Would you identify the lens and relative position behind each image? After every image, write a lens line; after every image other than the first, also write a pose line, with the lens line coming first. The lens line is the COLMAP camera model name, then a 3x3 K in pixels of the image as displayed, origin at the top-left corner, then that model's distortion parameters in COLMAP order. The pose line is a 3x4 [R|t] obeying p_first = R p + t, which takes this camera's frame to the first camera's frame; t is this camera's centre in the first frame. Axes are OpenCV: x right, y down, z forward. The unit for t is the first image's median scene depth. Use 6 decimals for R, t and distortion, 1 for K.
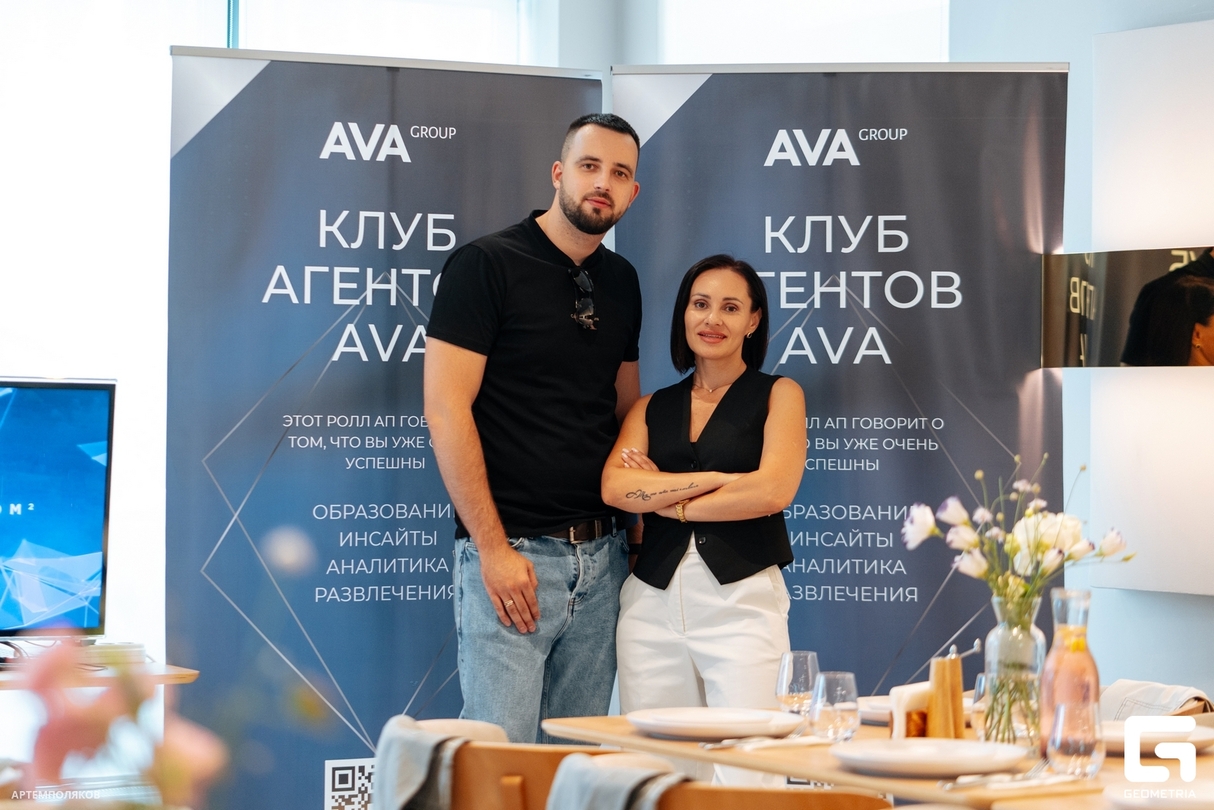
lens RADIAL K [[3548.3, 0, 637.0], [0, 3548.3, 381.7], [0, 0, 1]] dist [0.016721, -0.933059]
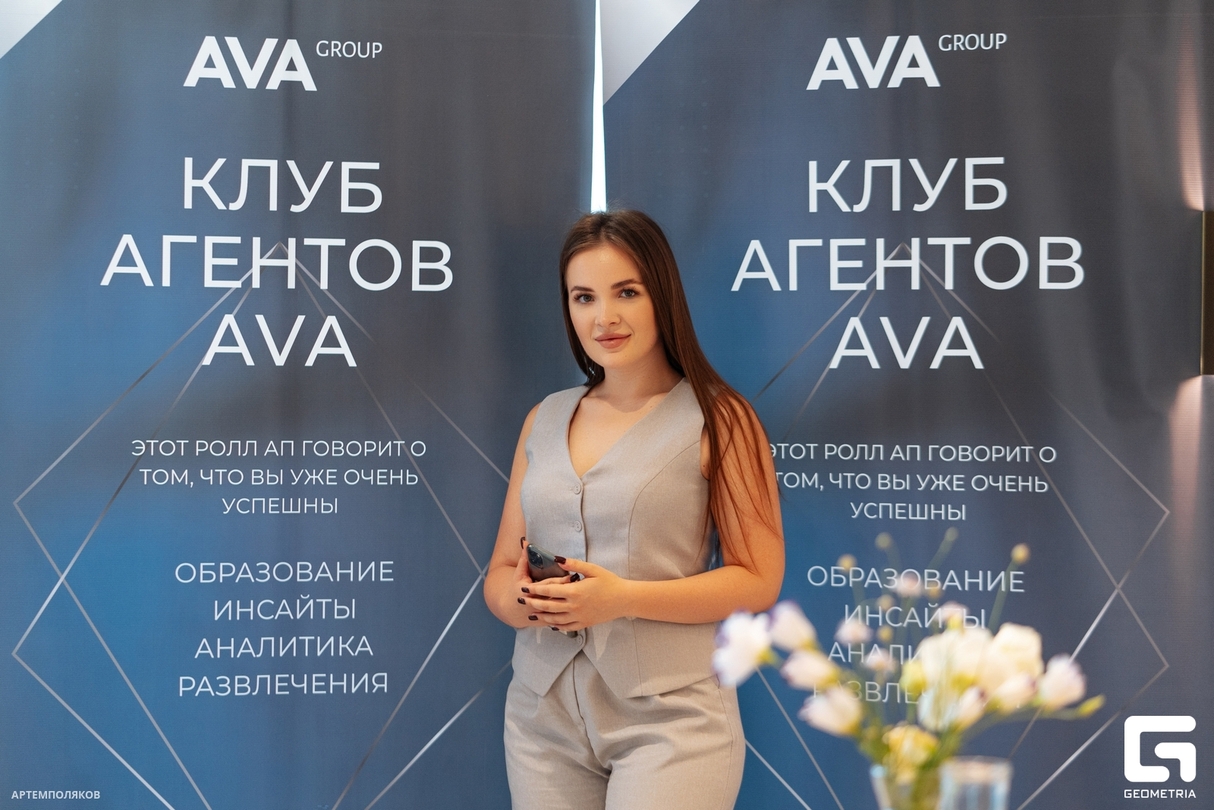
lens RADIAL K [[3415.1, 0, 652.8], [0, 3415.1, 407.9], [0, 0, 1]] dist [0.057804, -0.754366]
pose [[0.983715, 0.002136, -0.179722, 0.129992], [0.000123, 0.999921, 0.012557, -0.005875], [0.179735, -0.012375, 0.983637, 0.326509]]
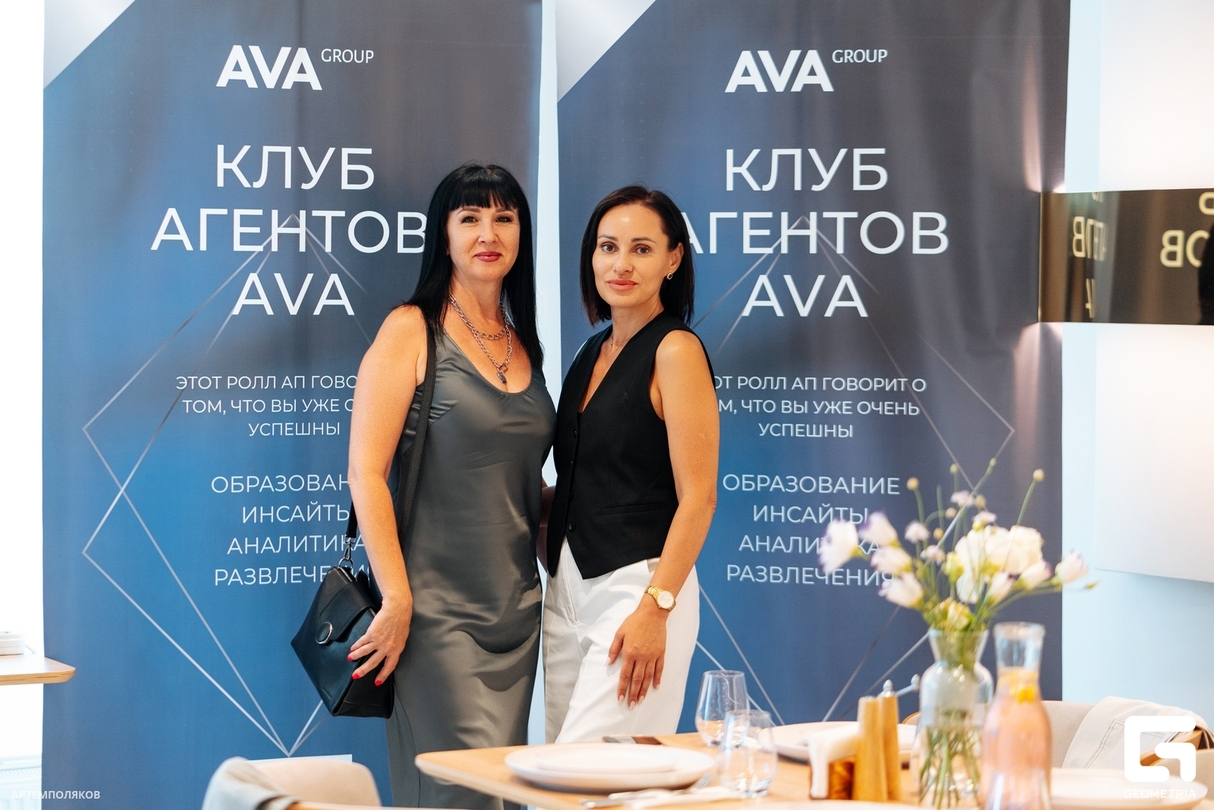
lens RADIAL K [[3365.7, 0, 584.8], [0, 3365.7, 420.3], [0, 0, 1]] dist [-0.048130, 0.421502]
pose [[0.998346, 0.001542, -0.057471, 0.050271], [0.001384, 0.998706, 0.050836, -0.022090], [0.057475, -0.050832, 0.997052, 0.164006]]
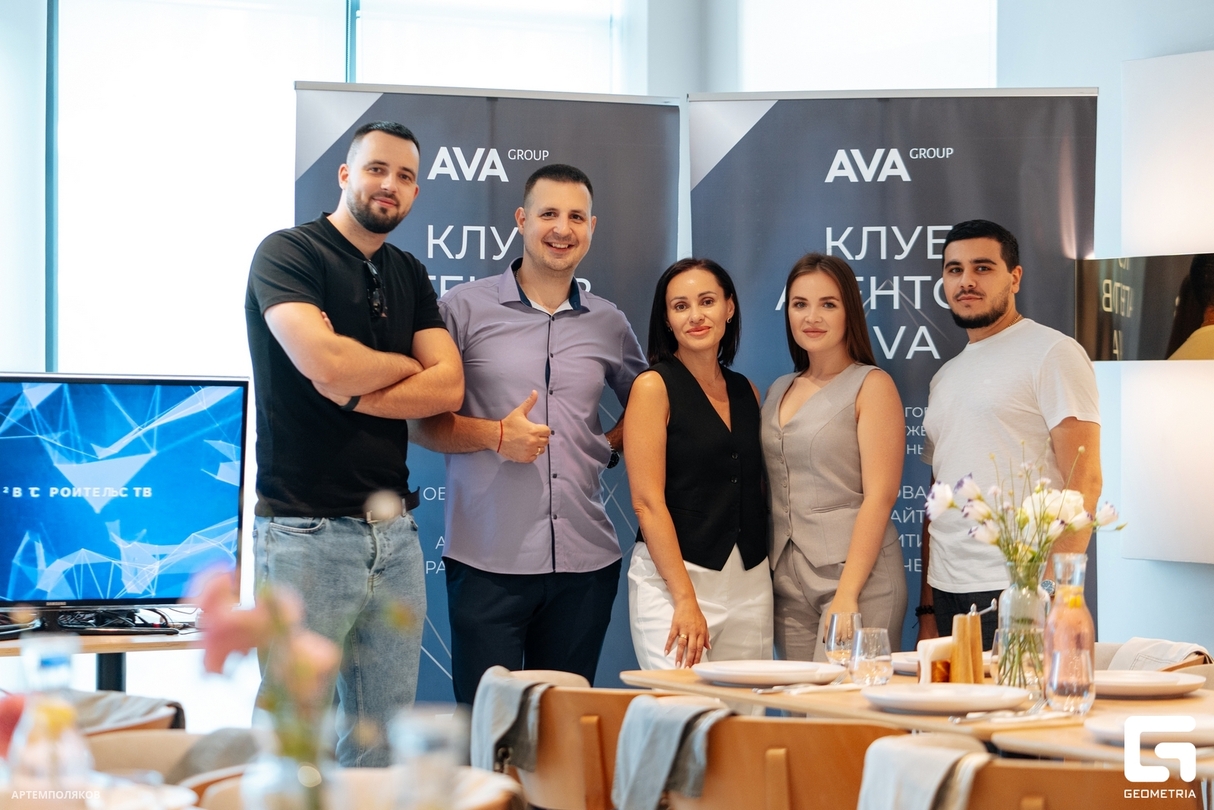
lens RADIAL K [[3651.2, 0, 607.4], [0, 3651.2, 402.1], [0, 0, 1]] dist [-0.015587, -0.144719]
pose [[0.998966, -0.005503, -0.045121, 0.019201], [0.005887, 0.999948, 0.008373, -0.001670], [0.045073, -0.008630, 0.998946, -0.151721]]
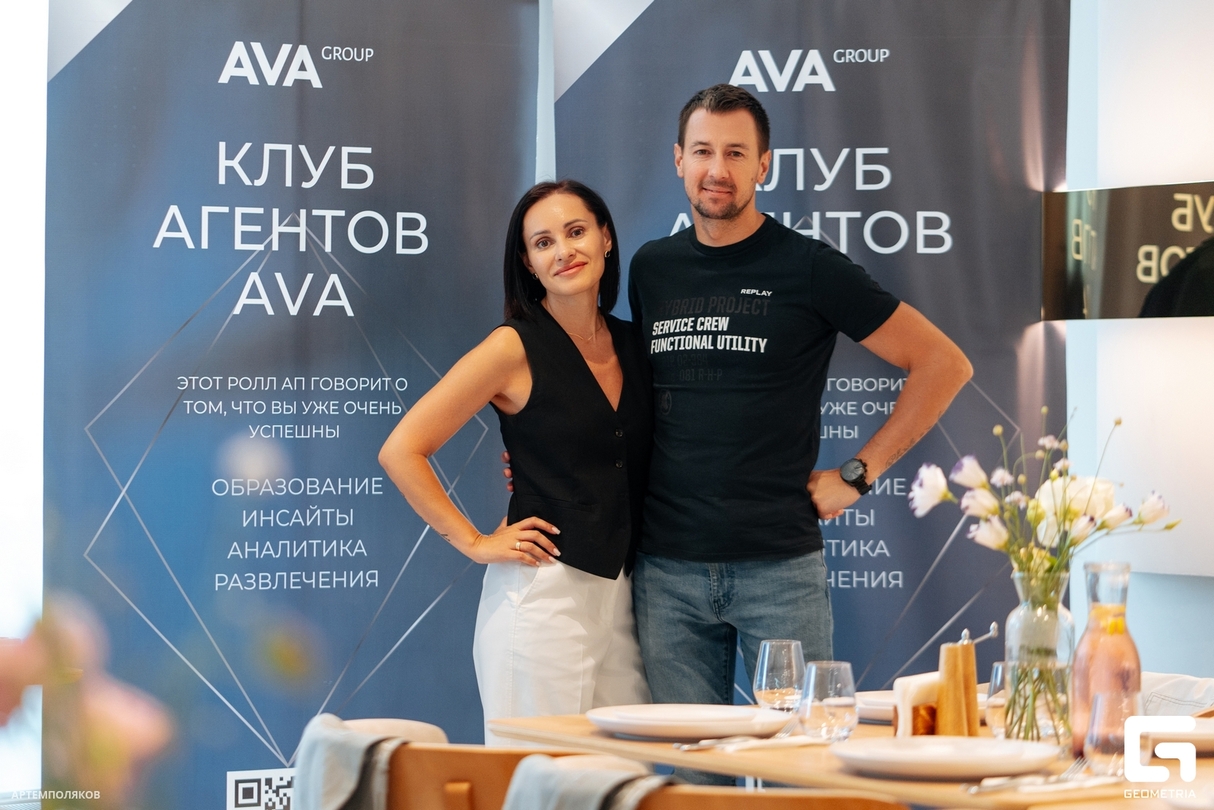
lens RADIAL K [[3817.0, 0, 609.2], [0, 3817.0, 402.9], [0, 0, 1]] dist [-0.057265, 1.238305]
pose [[0.999747, -0.003036, 0.022288, -0.014326], [0.002918, 0.999982, 0.005299, 0.011136], [-0.022304, -0.005233, 0.999738, 0.058917]]
